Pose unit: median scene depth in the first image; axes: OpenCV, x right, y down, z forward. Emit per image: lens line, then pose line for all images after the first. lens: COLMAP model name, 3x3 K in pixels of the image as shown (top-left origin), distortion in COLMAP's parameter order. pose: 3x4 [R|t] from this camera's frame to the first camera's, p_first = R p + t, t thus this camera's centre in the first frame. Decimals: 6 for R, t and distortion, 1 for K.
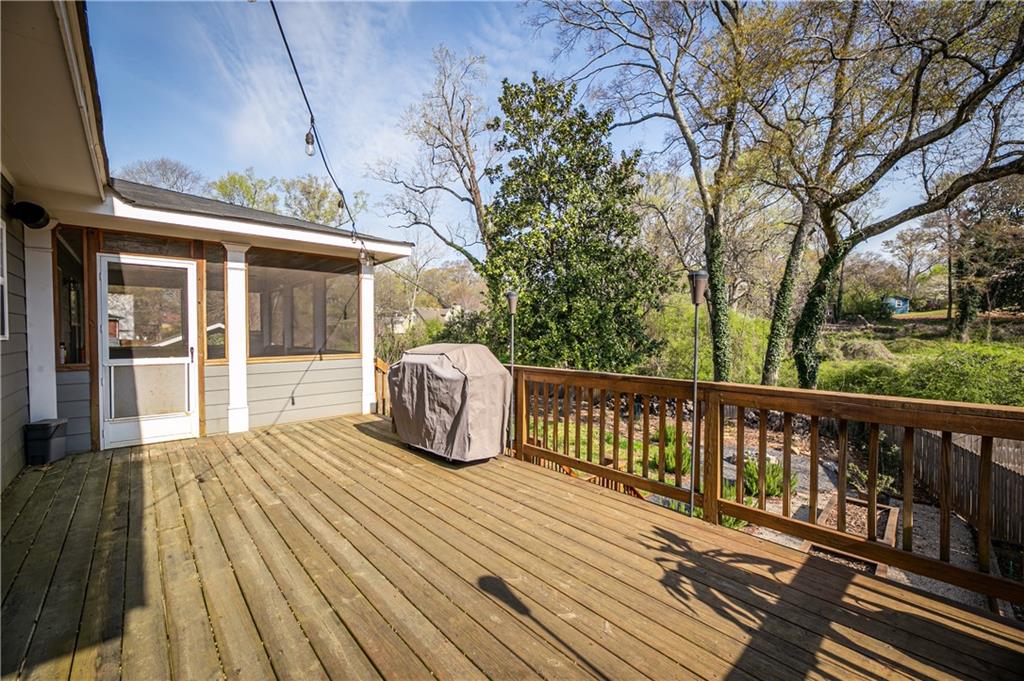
lens RADIAL K [[418.8, 0, 508.7], [0, 418.8, 340.5], [0, 0, 1]] dist [-0.002010, -0.000661]
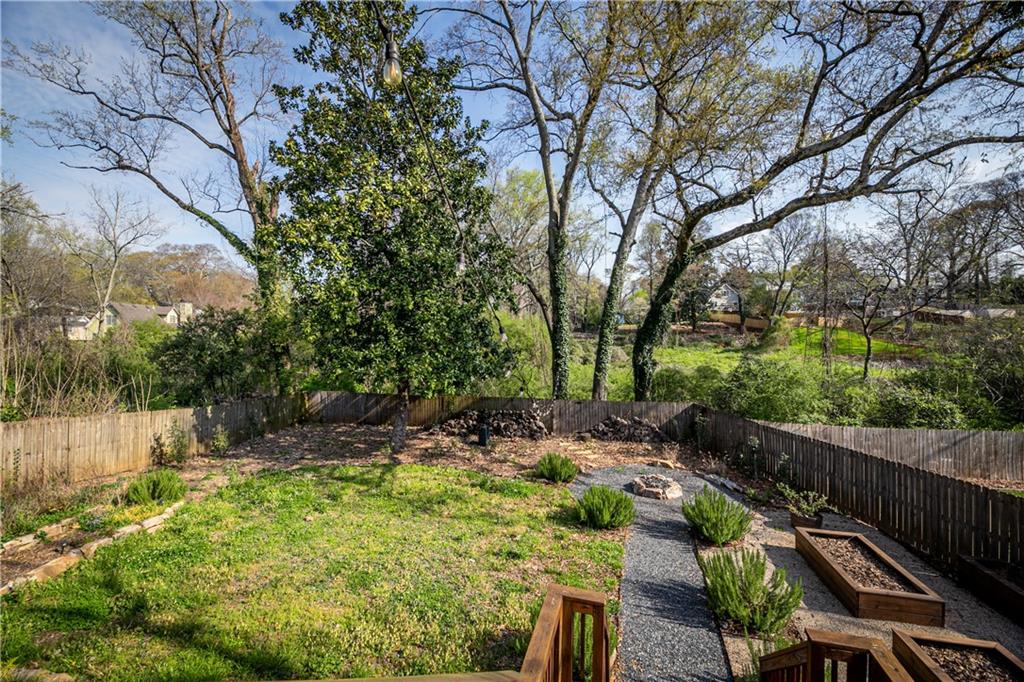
lens RADIAL K [[418.8, 0, 512.0], [0, 418.8, 340.6], [0, 0, 1]] dist [-0.002010, -0.000661]
pose [[0.852072, 0.001206, 0.523423, -0.051585], [0.007841, 0.999856, -0.015067, -0.002456], [-0.523366, 0.016942, 0.851940, 0.169822]]
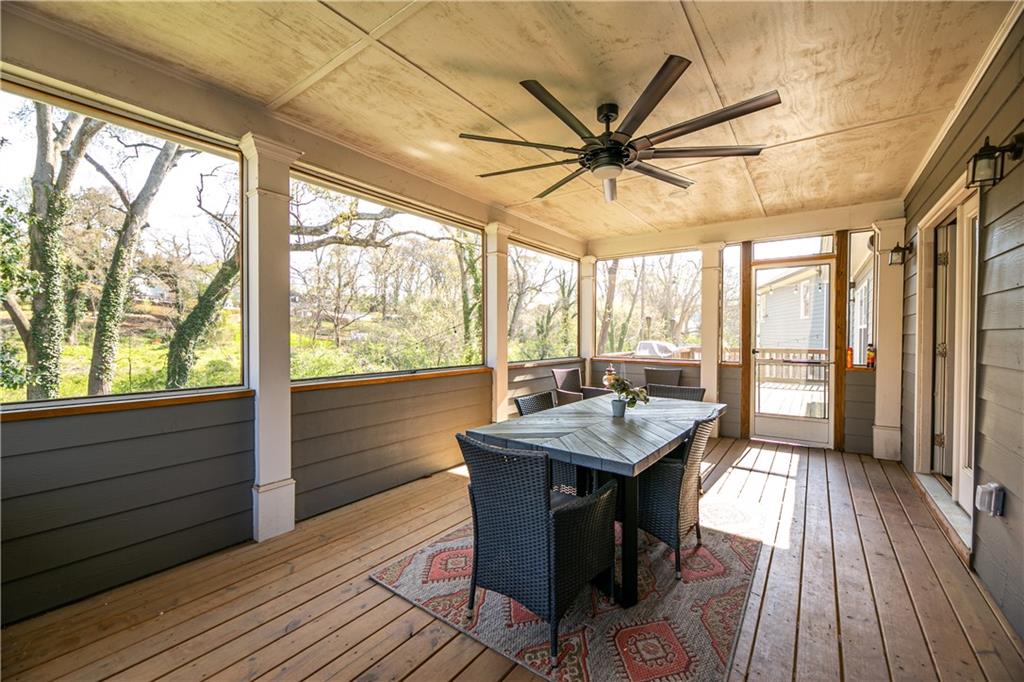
lens RADIAL K [[418.8, 0, 509.6], [0, 418.8, 339.4], [0, 0, 1]] dist [-0.002010, -0.000661]
pose [[-0.208900, -0.008008, 0.977904, -0.223560], [0.016960, 0.999786, 0.011810, -0.004025], [-0.977790, 0.019052, -0.208719, 0.257336]]
